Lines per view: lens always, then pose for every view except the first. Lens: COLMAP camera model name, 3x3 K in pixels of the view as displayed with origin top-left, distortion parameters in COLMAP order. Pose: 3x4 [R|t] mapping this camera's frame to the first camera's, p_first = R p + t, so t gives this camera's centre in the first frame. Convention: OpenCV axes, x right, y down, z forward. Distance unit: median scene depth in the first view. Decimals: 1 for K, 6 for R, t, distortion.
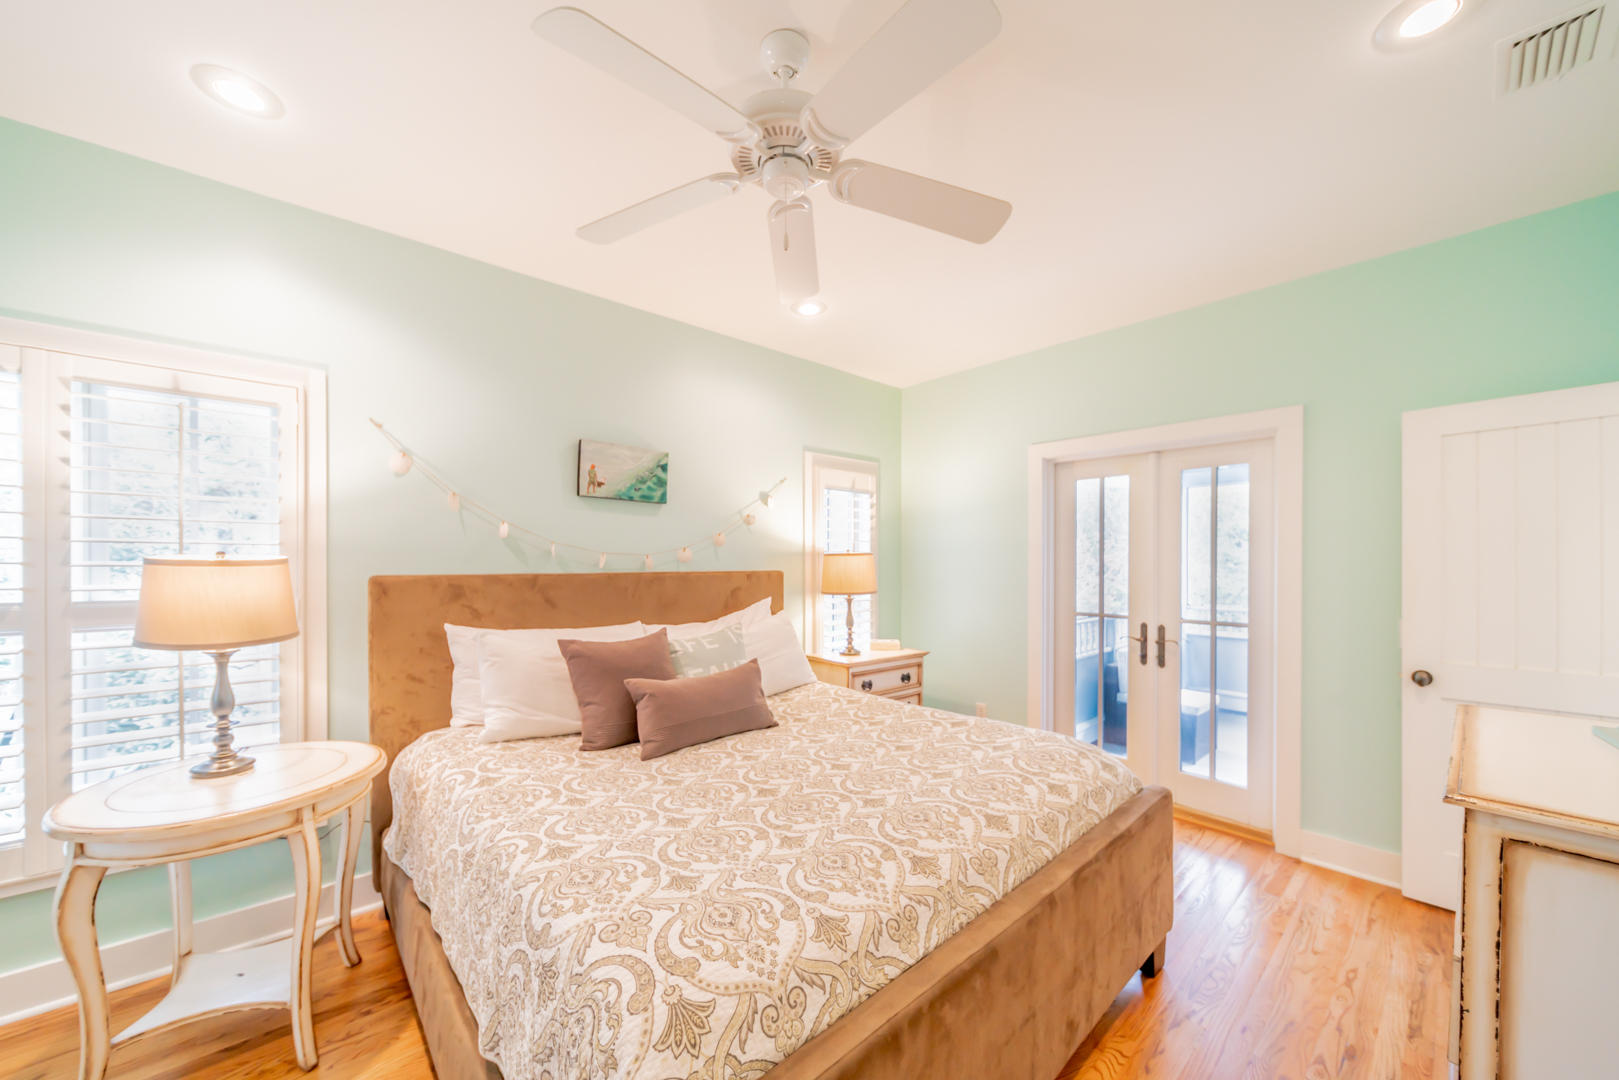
lens RADIAL K [[582.5, 0, 780.0], [0, 582.5, 561.2], [0, 0, 1]] dist [-0.008916, -0.000661]
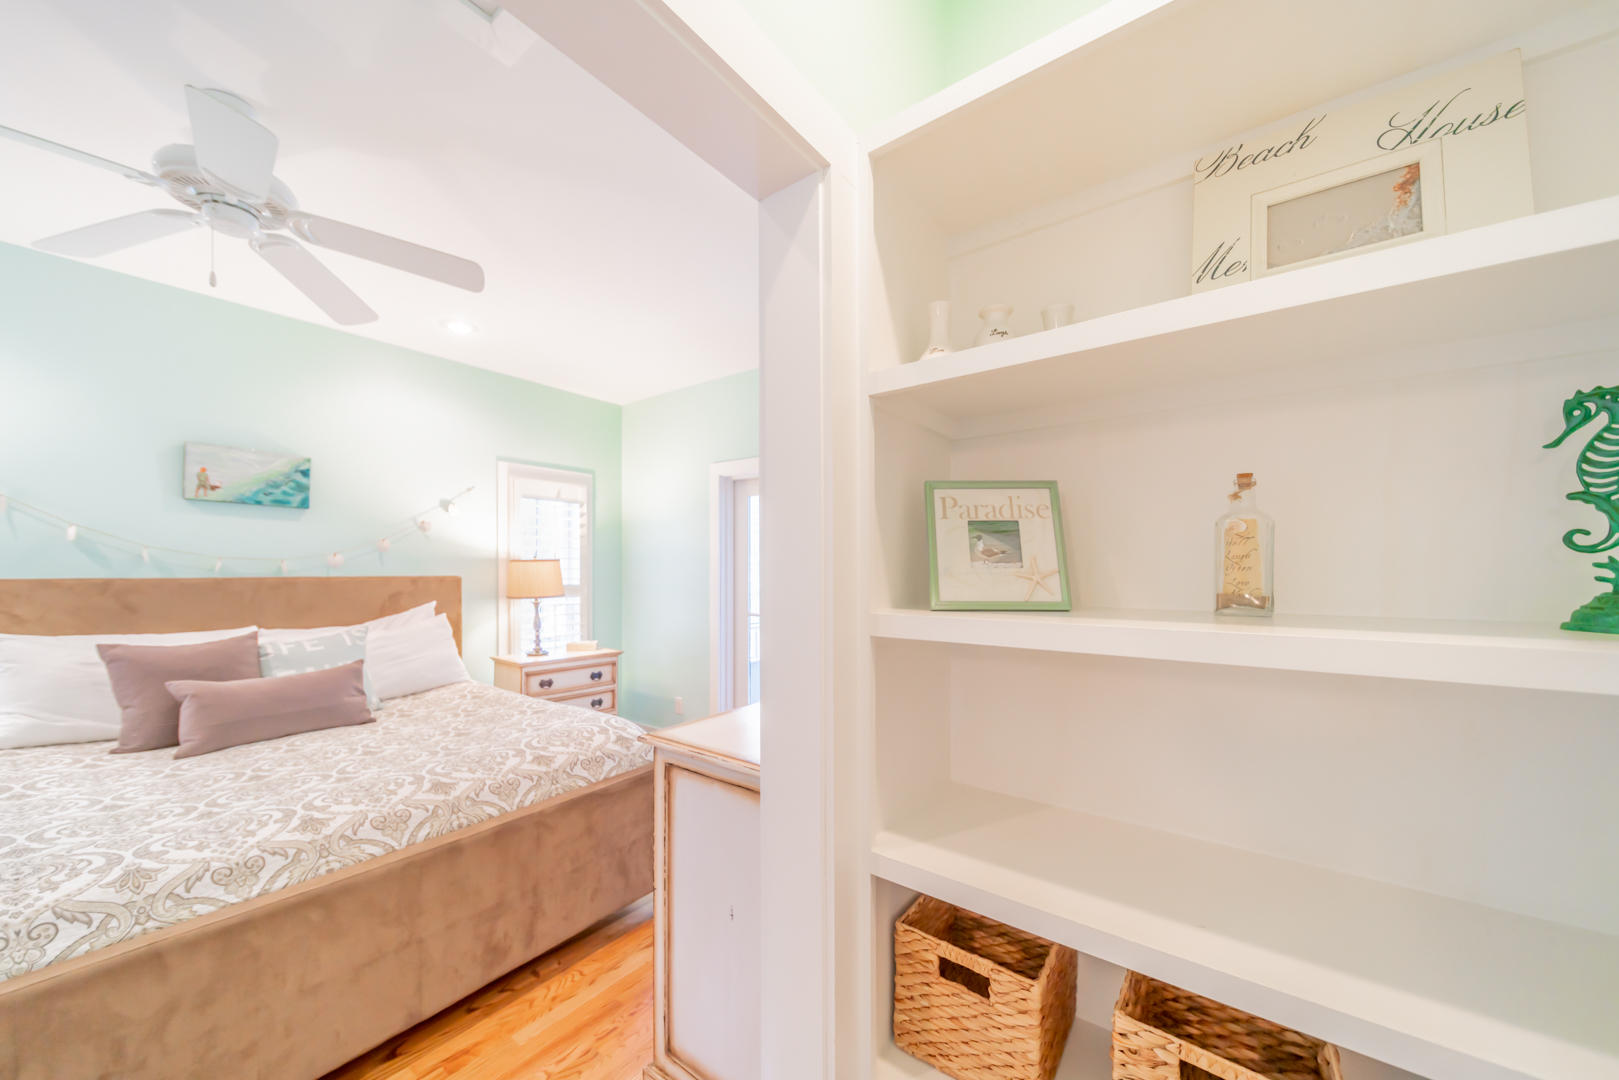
lens RADIAL K [[582.5, 0, 807.5], [0, 582.5, 568.2], [0, 0, 1]] dist [-0.008916, -0.000661]
pose [[0.976488, 0.003793, 0.215538, 0.507838], [-0.003708, 0.999993, -0.000796, 0.001195], [-0.215540, -0.000022, 0.976495, -0.185853]]
